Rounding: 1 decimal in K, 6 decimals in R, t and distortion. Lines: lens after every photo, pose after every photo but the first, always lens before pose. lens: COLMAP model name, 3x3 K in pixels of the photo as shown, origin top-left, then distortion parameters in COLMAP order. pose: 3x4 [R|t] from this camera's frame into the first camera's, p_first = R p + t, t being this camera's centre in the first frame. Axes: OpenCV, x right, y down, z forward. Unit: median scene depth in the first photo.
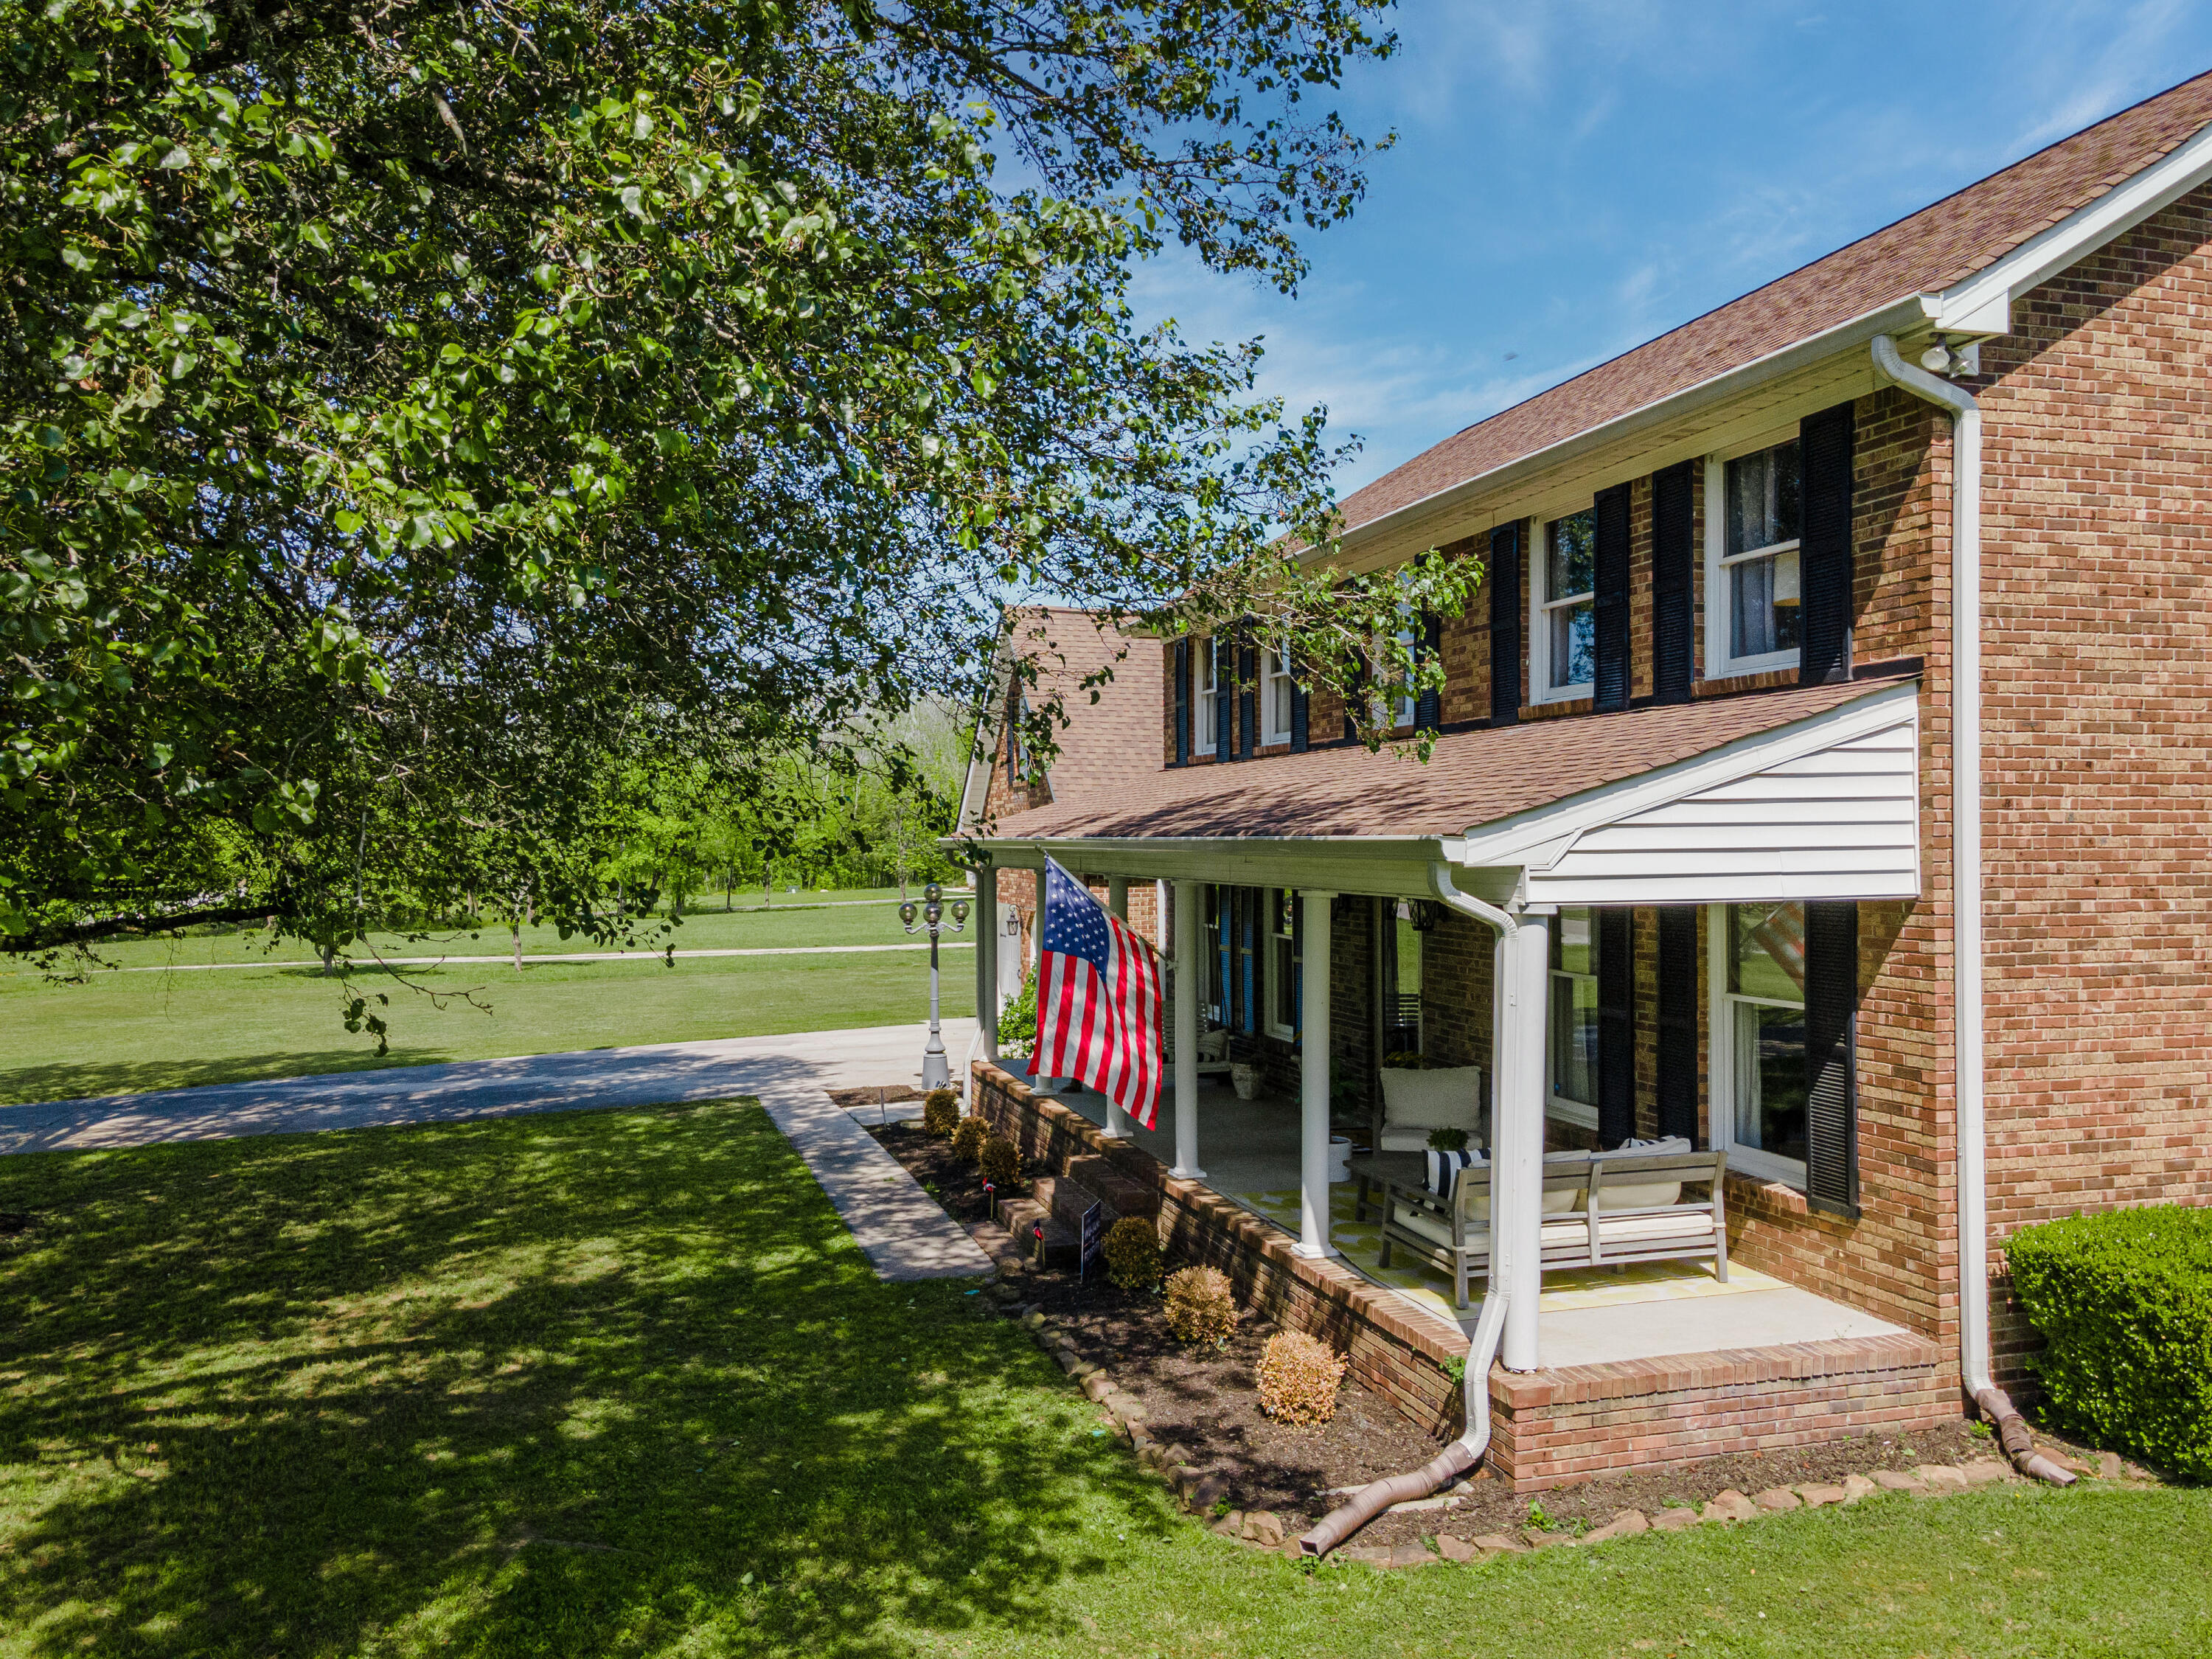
lens RADIAL K [[1604.6, 0, 1094.1], [0, 1604.6, 834.7], [0, 0, 1]] dist [0.041532, 0.003088]
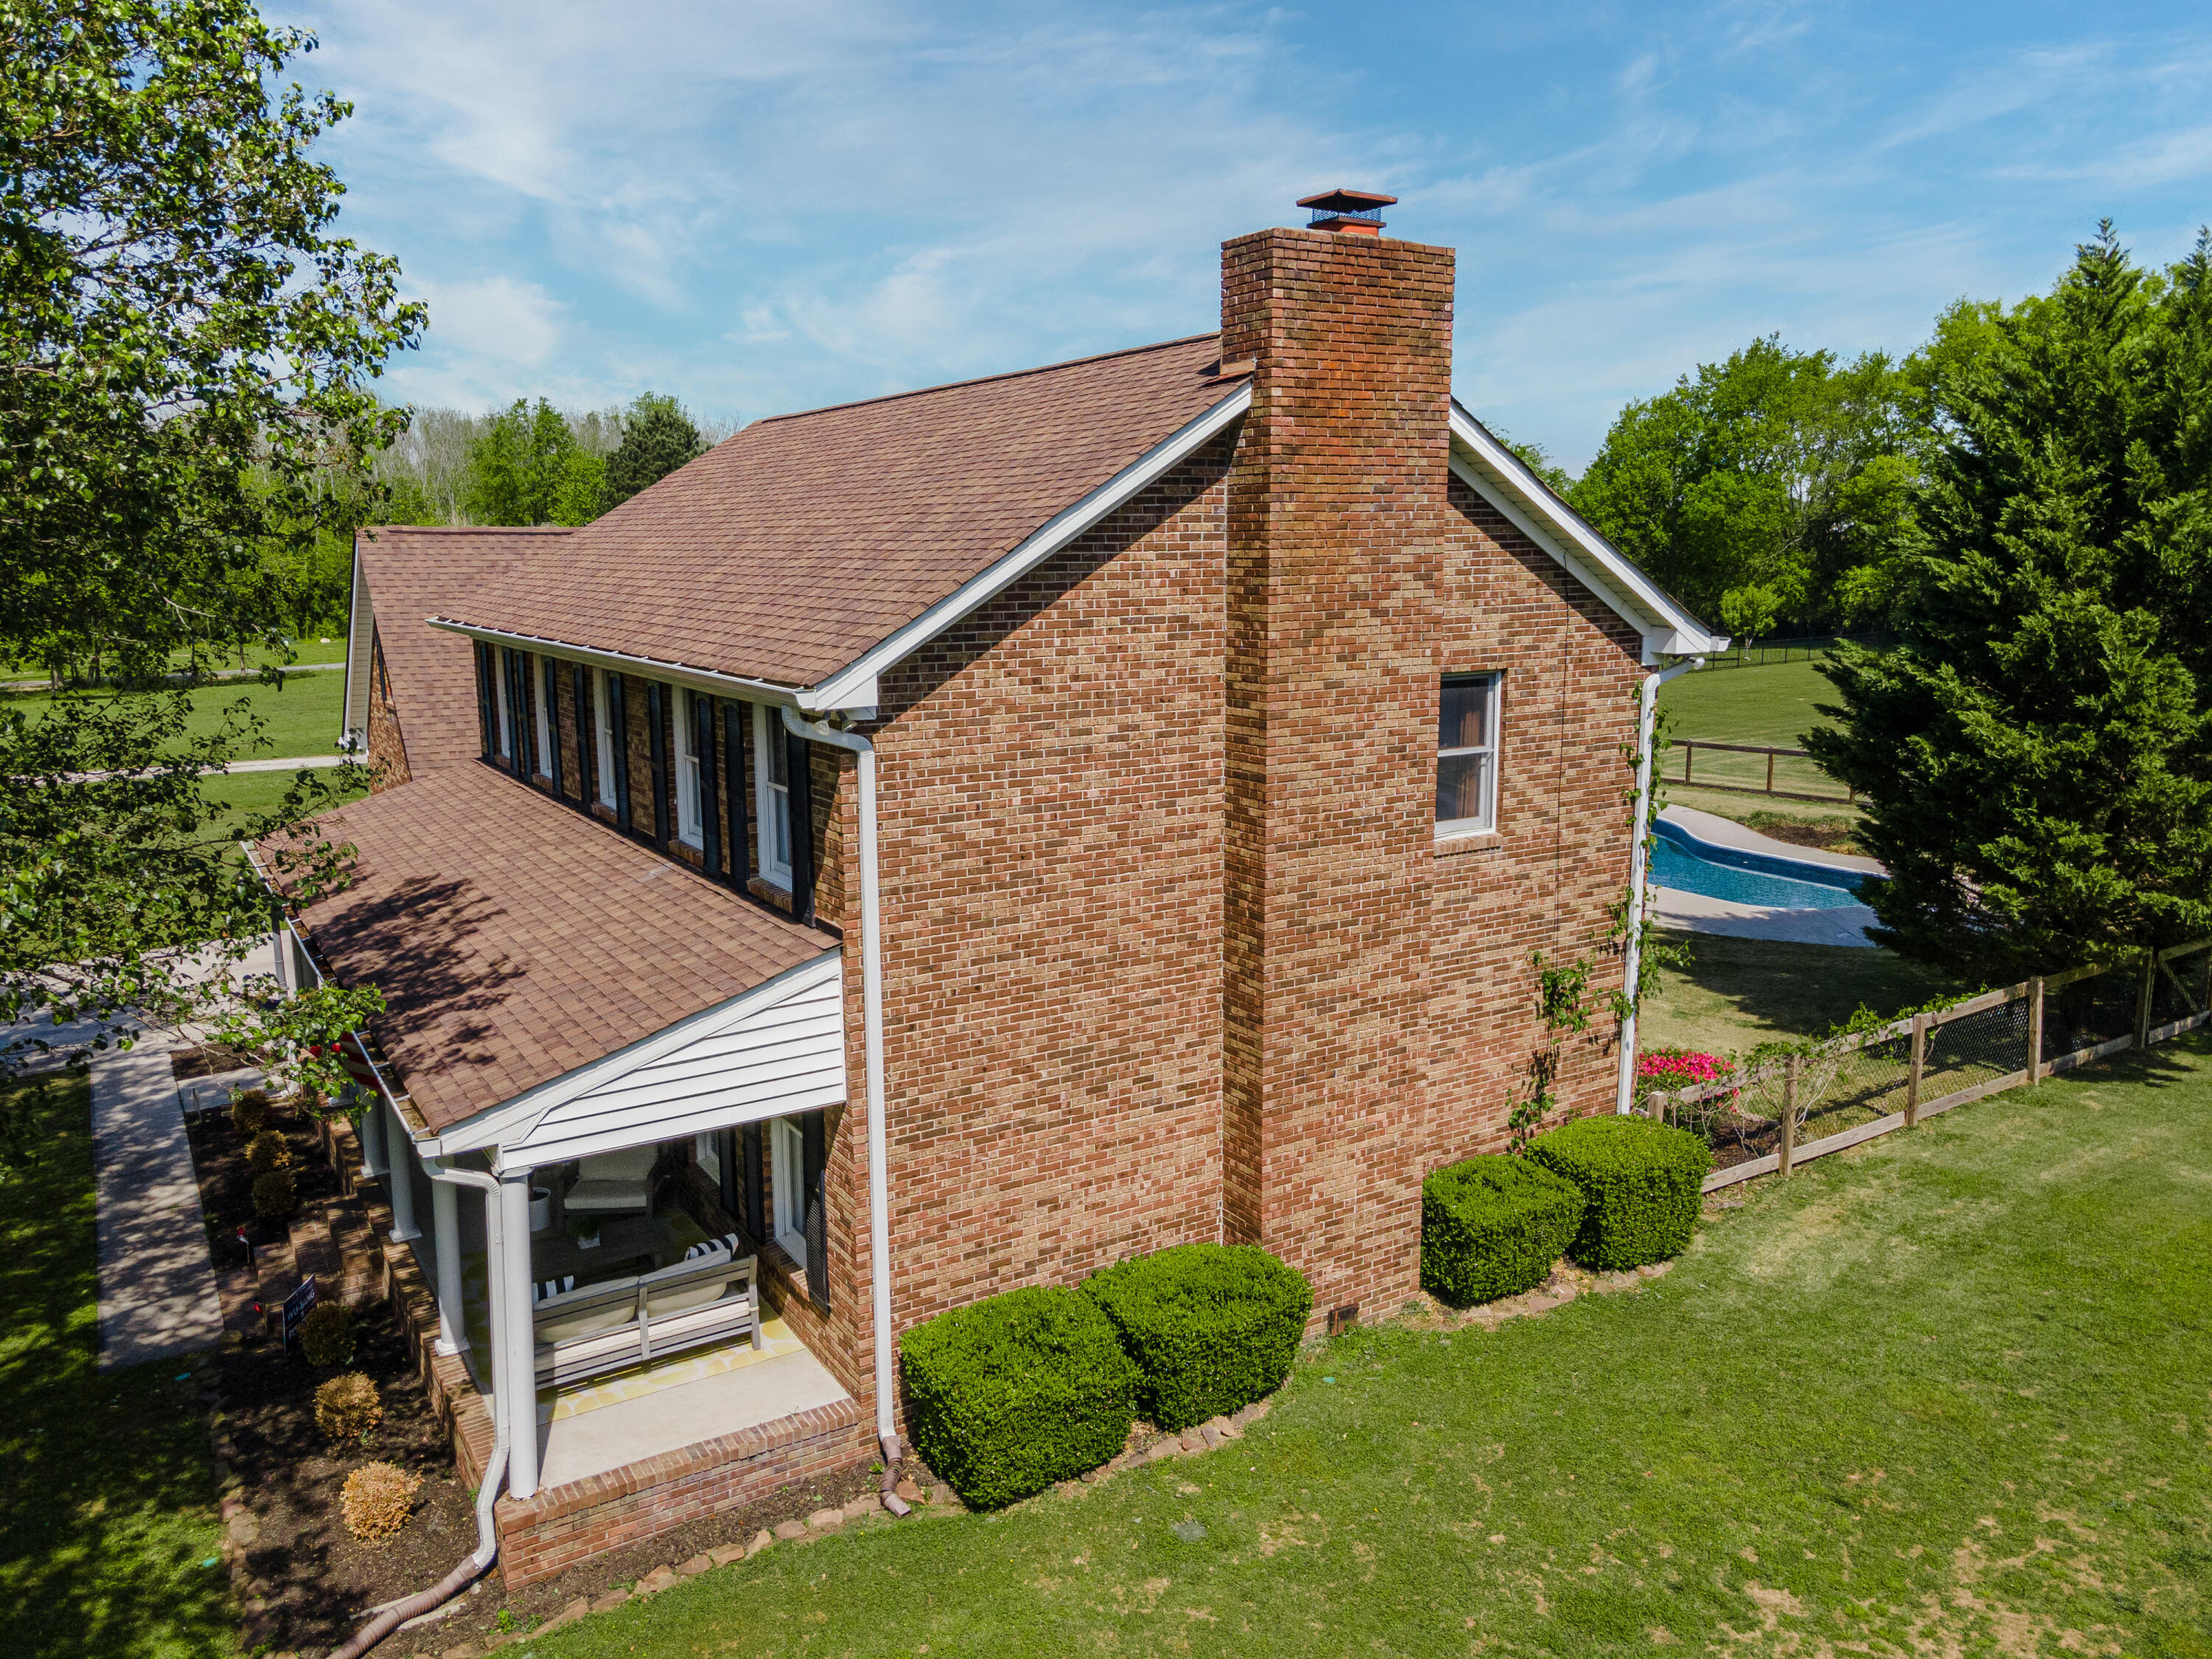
lens RADIAL K [[1611.7, 0, 1094.6], [0, 1611.7, 831.1], [0, 0, 1]] dist [0.017297, 0.035551]
pose [[0.965530, -0.046089, 0.256178, 0.365678], [0.001144, 0.984940, 0.172892, -0.406455], [-0.260288, -0.166640, 0.951042, -0.288693]]
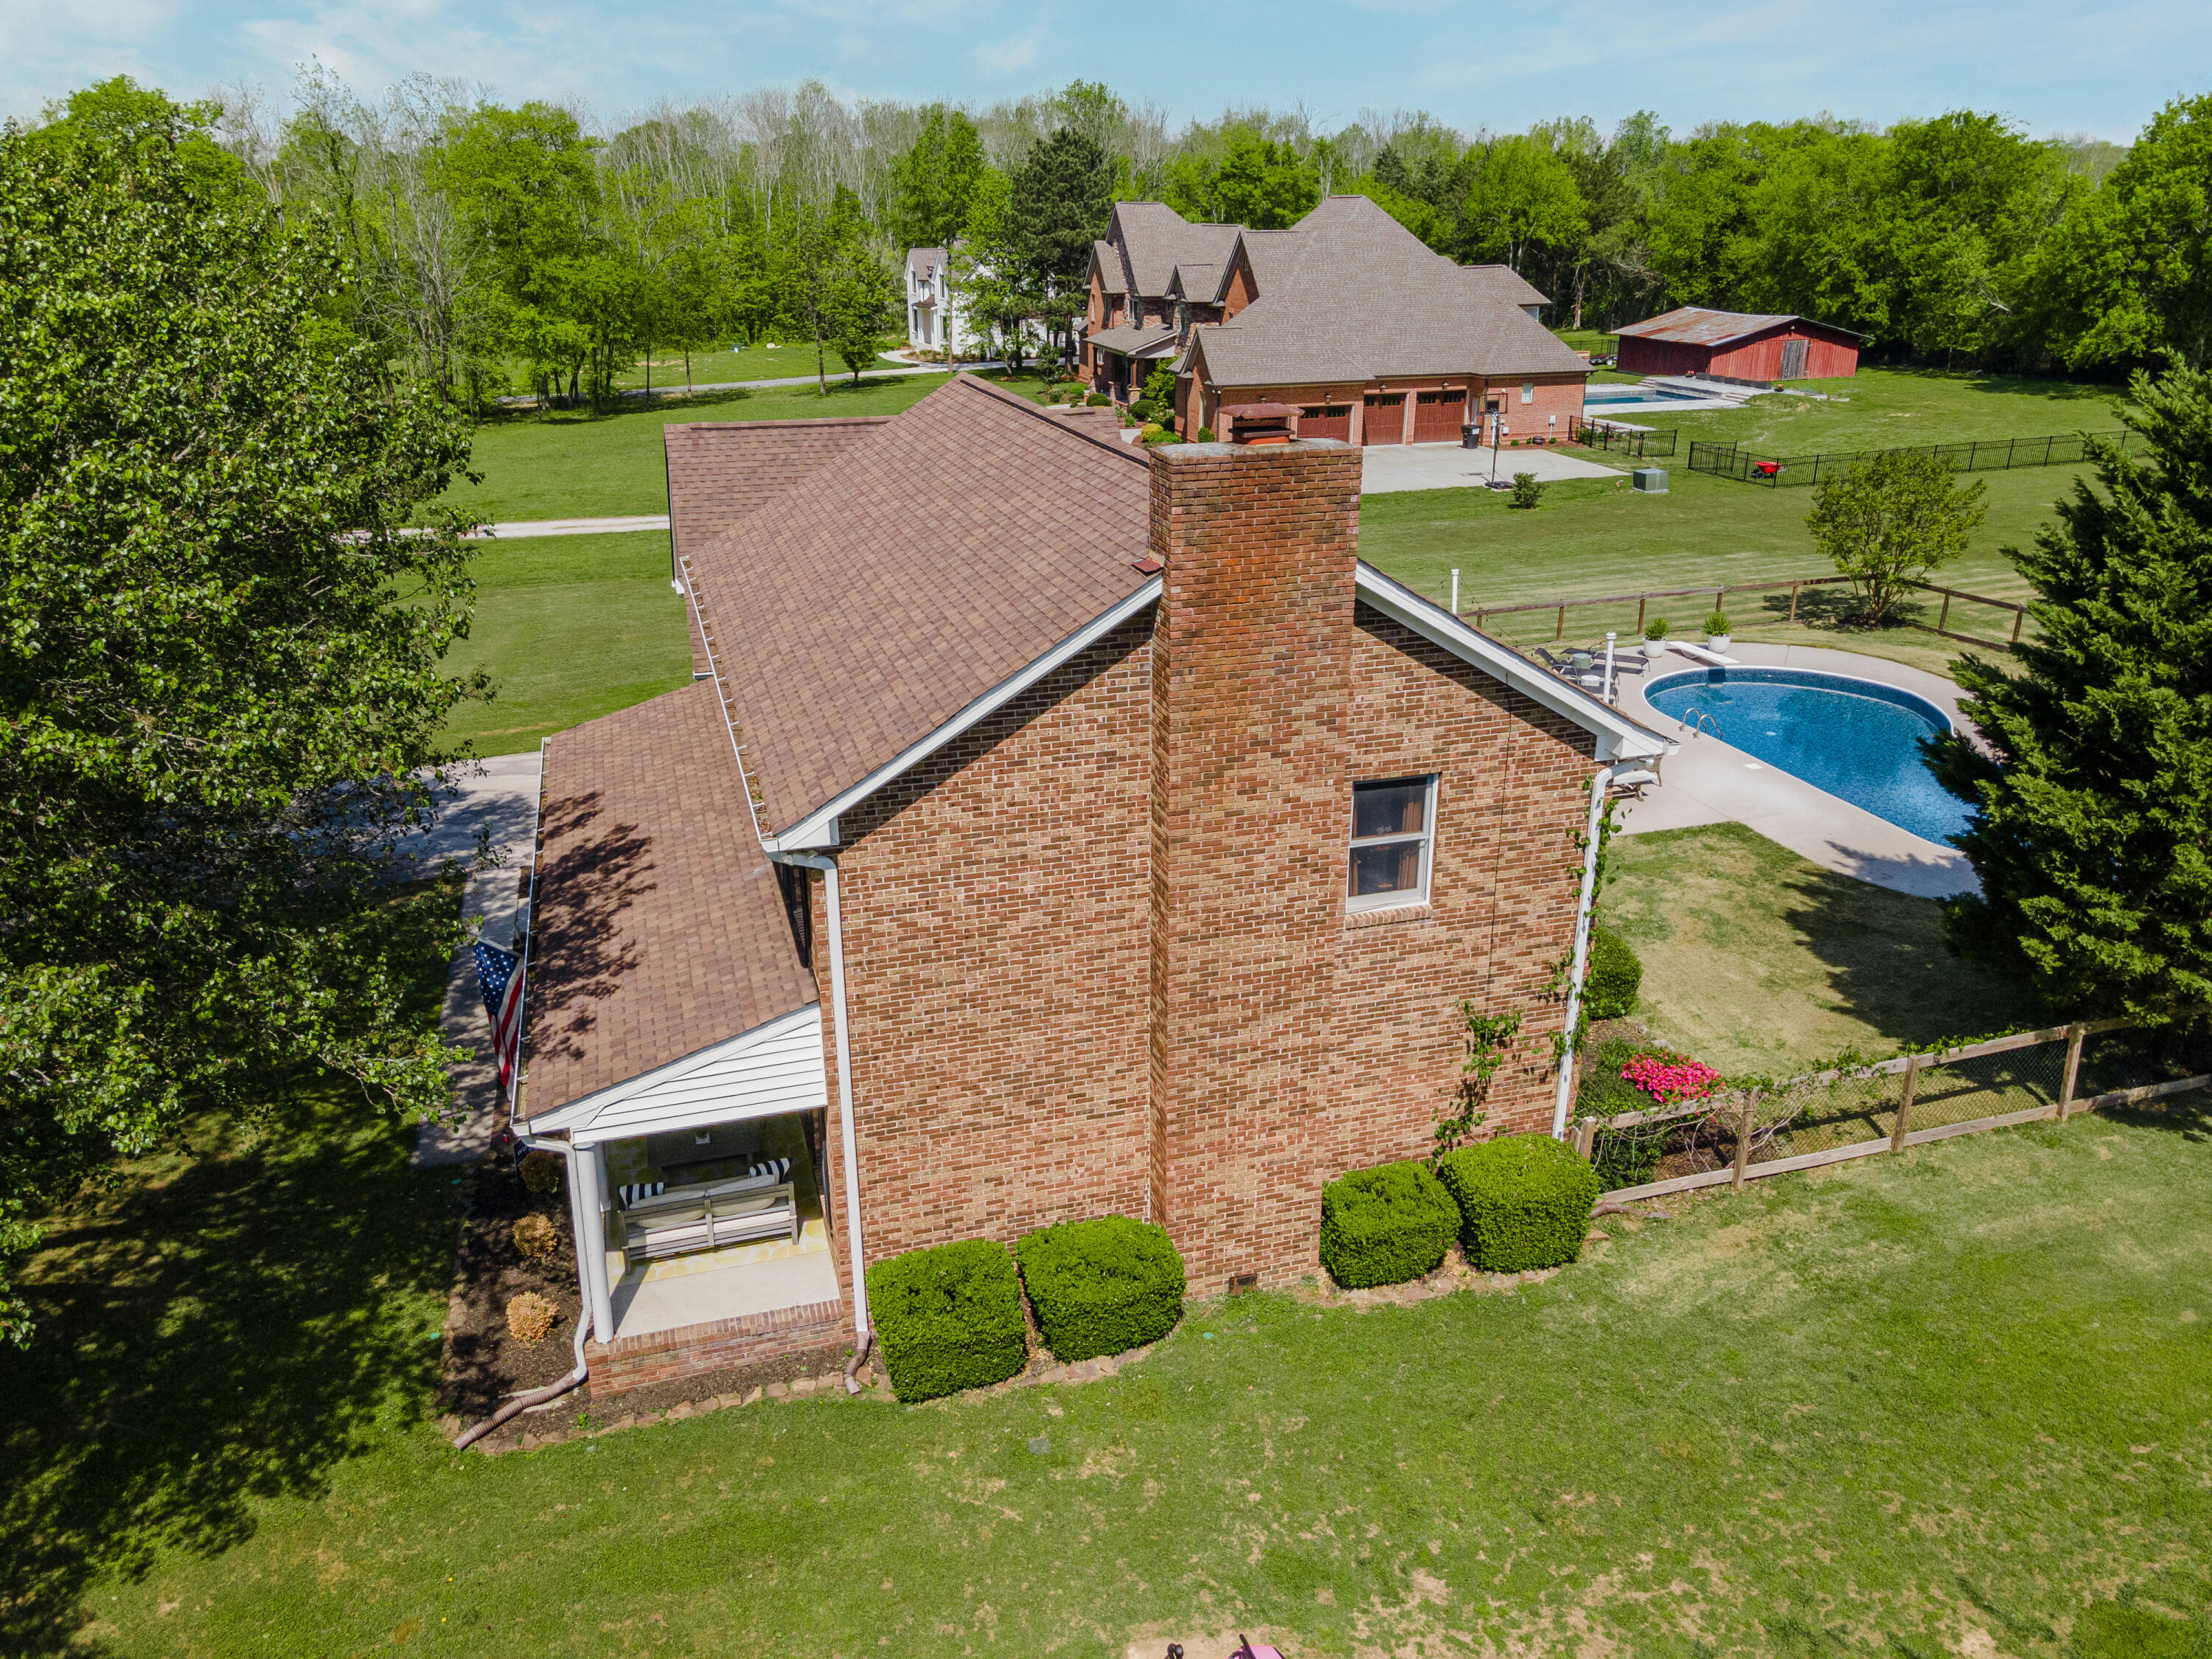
lens RADIAL K [[1611.7, 0, 1094.6], [0, 1611.7, 831.1], [0, 0, 1]] dist [0.017297, 0.035551]
pose [[0.999966, 0.002028, -0.007996, 0.806387], [0.000985, 0.933031, 0.359795, -0.888866], [0.008190, -0.359791, 0.932997, -0.578945]]
